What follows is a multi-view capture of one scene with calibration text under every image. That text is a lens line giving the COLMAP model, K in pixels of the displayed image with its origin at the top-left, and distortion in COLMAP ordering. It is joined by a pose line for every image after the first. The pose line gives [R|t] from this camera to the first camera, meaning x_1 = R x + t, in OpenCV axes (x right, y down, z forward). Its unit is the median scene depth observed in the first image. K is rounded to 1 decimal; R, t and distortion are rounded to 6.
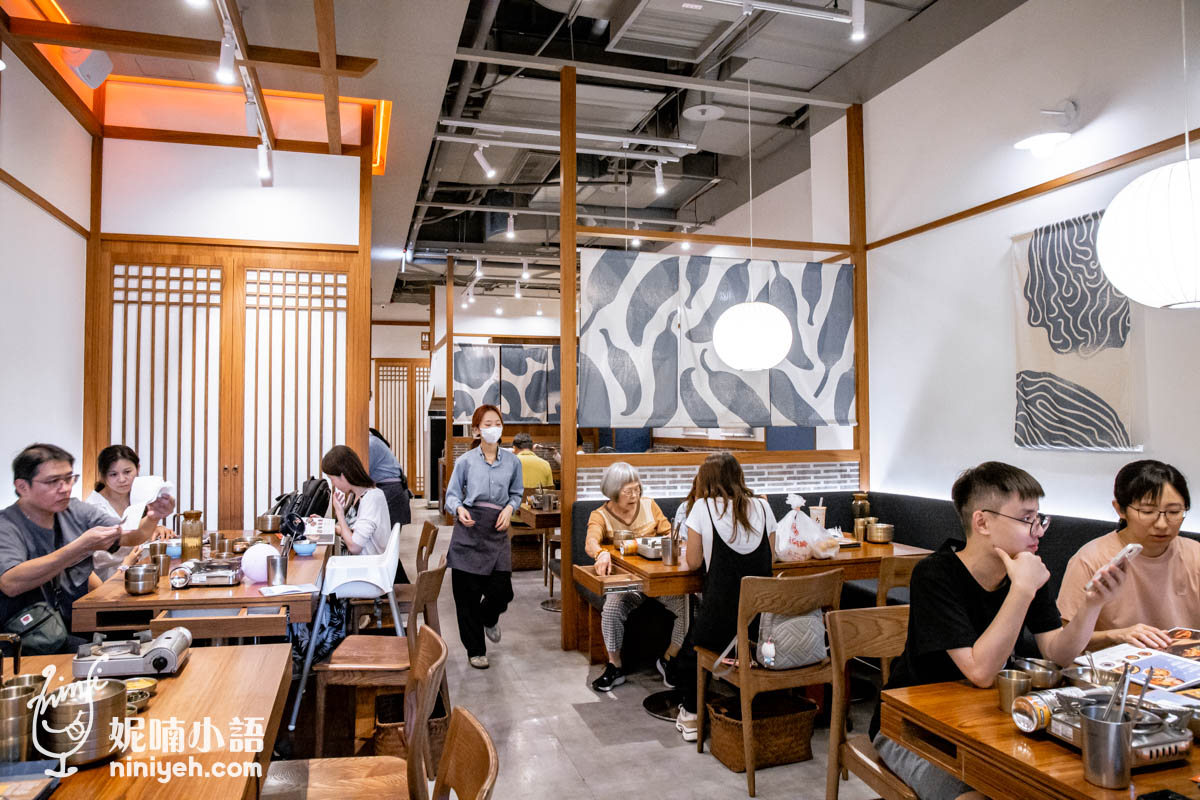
lens RADIAL K [[810.3, 0, 596.7], [0, 810.3, 397.6], [0, 0, 1]] dist [-0.056151, -0.000227]
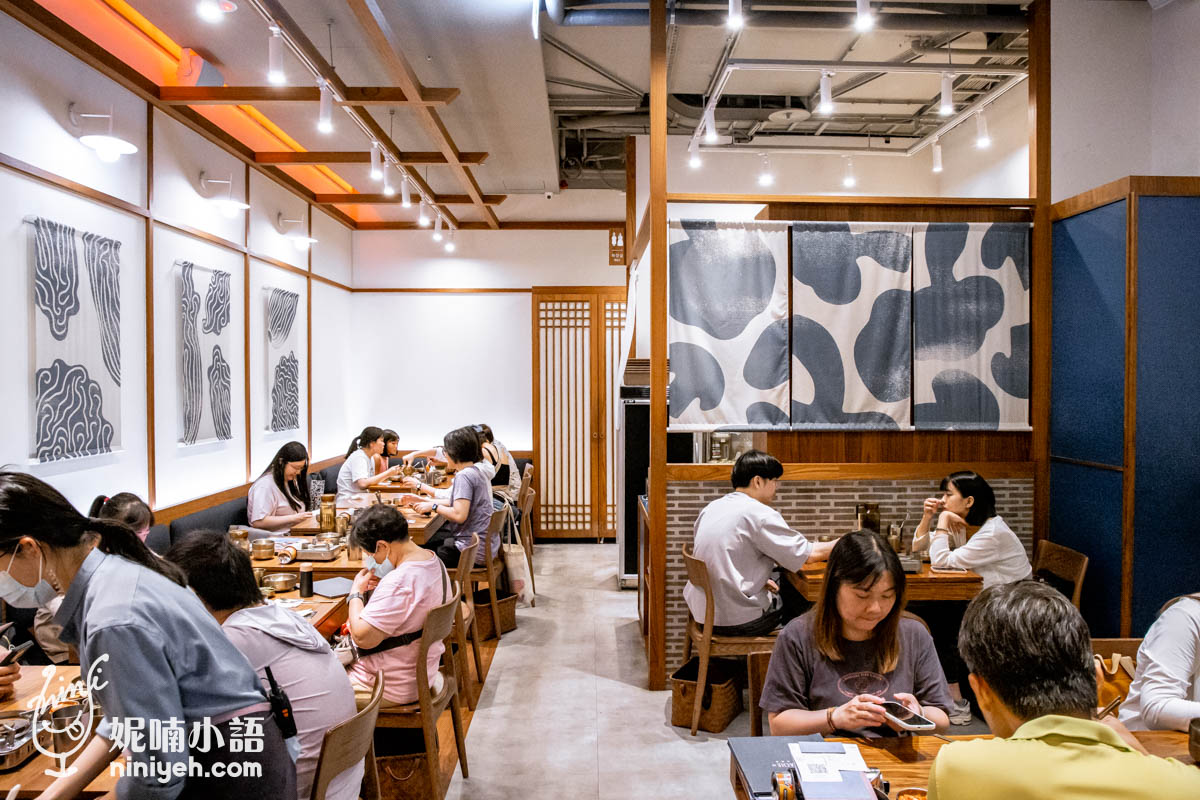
lens RADIAL K [[810.3, 0, 601.1], [0, 810.3, 394.6], [0, 0, 1]] dist [-0.056151, -0.000227]
pose [[0.962845, 0.009247, -0.269896, -0.100365], [0.004315, 0.998759, 0.049614, -0.003797], [0.270020, -0.048935, 0.961610, 0.599969]]
